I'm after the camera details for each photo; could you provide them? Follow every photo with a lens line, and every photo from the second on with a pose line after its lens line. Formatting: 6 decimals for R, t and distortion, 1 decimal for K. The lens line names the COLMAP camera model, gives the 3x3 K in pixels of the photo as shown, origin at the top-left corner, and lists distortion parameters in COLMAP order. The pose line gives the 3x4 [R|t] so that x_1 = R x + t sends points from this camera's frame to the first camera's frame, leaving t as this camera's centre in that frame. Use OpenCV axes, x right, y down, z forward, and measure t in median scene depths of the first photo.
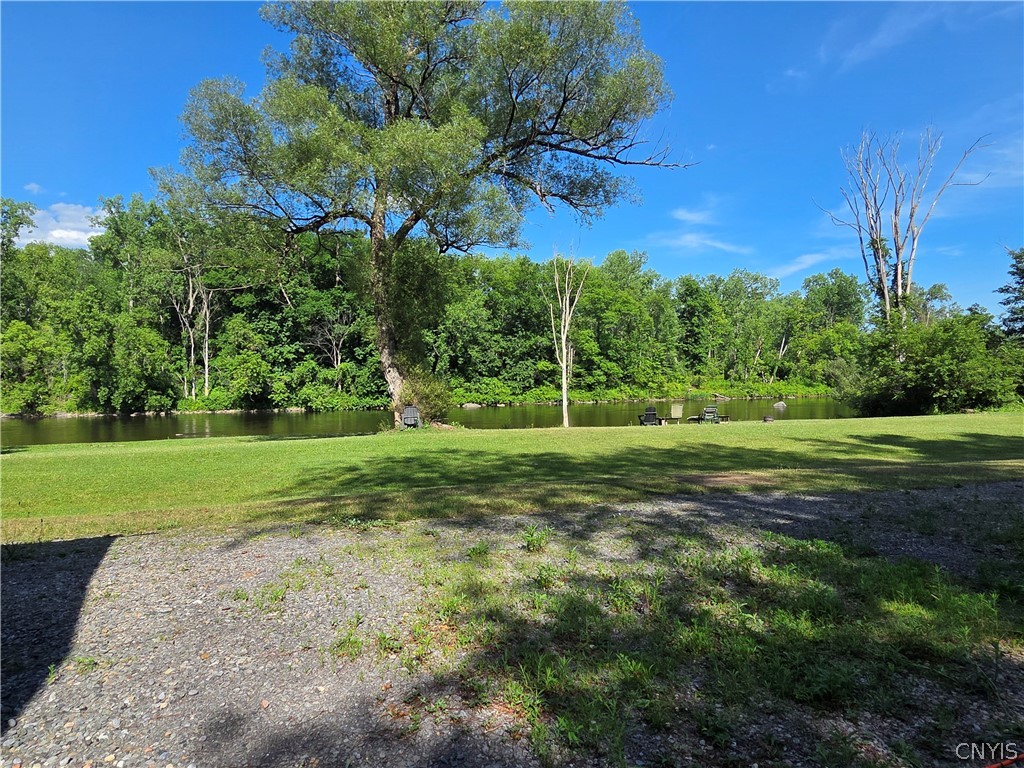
lens RADIAL K [[636.3, 0, 498.8], [0, 636.3, 389.4], [0, 0, 1]] dist [-0.005576, 0.002678]
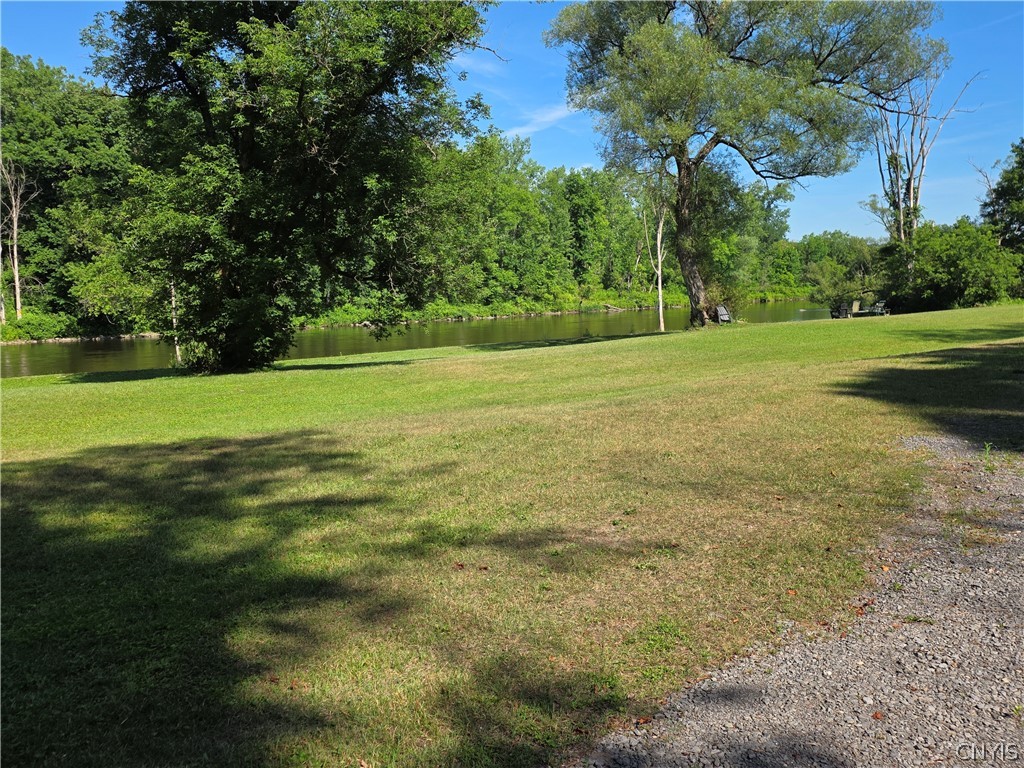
lens RADIAL K [[844.1, 0, 492.0], [0, 844.1, 374.1], [0, 0, 1]] dist [0.093434, -0.088631]
pose [[0.938848, -0.048394, 0.340914, -0.257658], [0.021657, 0.996413, 0.081802, 0.003523], [-0.343650, -0.069417, 0.936529, -0.087047]]
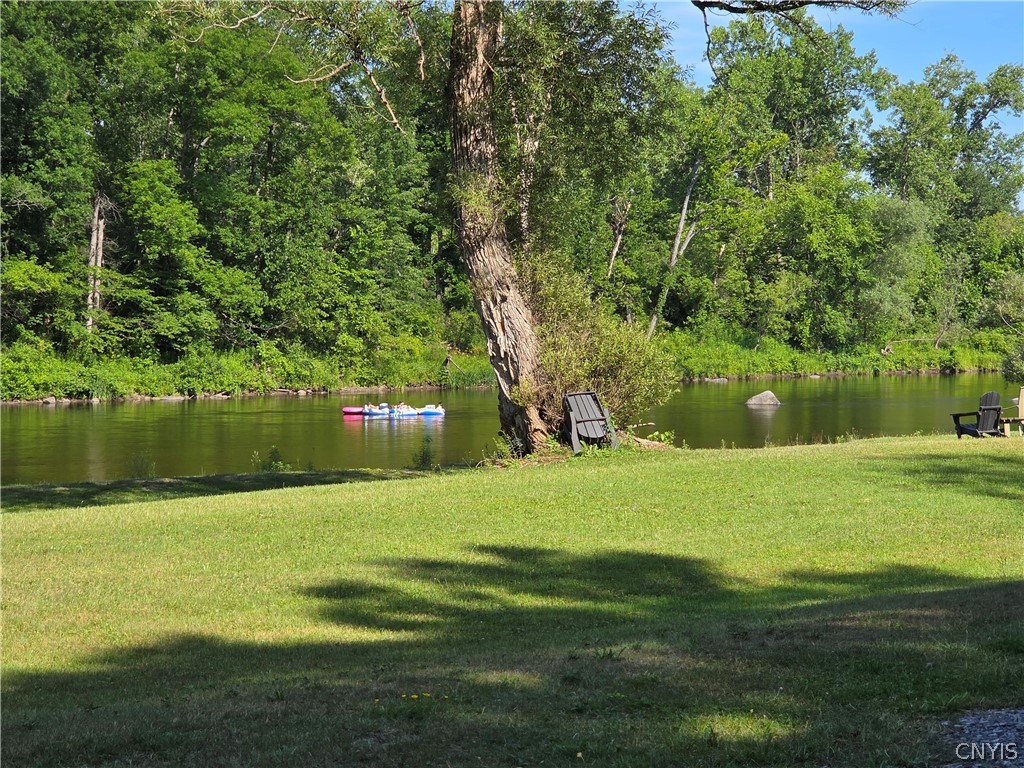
lens RADIAL K [[2264.6, 0, 552.3], [0, 2264.6, 400.0], [0, 0, 1]] dist [-0.125560, 0.000000]
pose [[0.896495, -0.004537, 0.443030, -0.178626], [-0.003801, 0.999832, 0.017932, 0.001733], [-0.443037, -0.017760, 0.896327, -0.052643]]
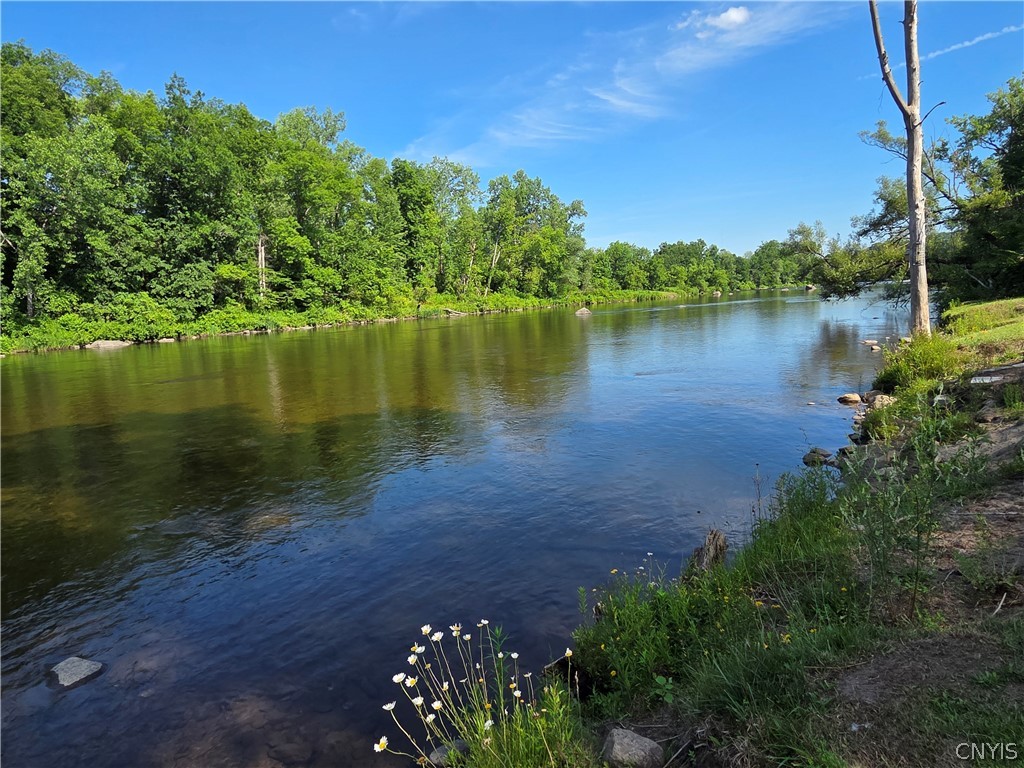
lens RADIAL K [[636.3, 0, 510.5], [0, 636.3, 380.5], [0, 0, 1]] dist [-0.005576, 0.002678]
pose [[0.798111, -0.108570, 0.592648, -0.086458], [0.054504, 0.992608, 0.108441, 0.015504], [-0.600040, -0.054246, 0.798129, 0.355163]]
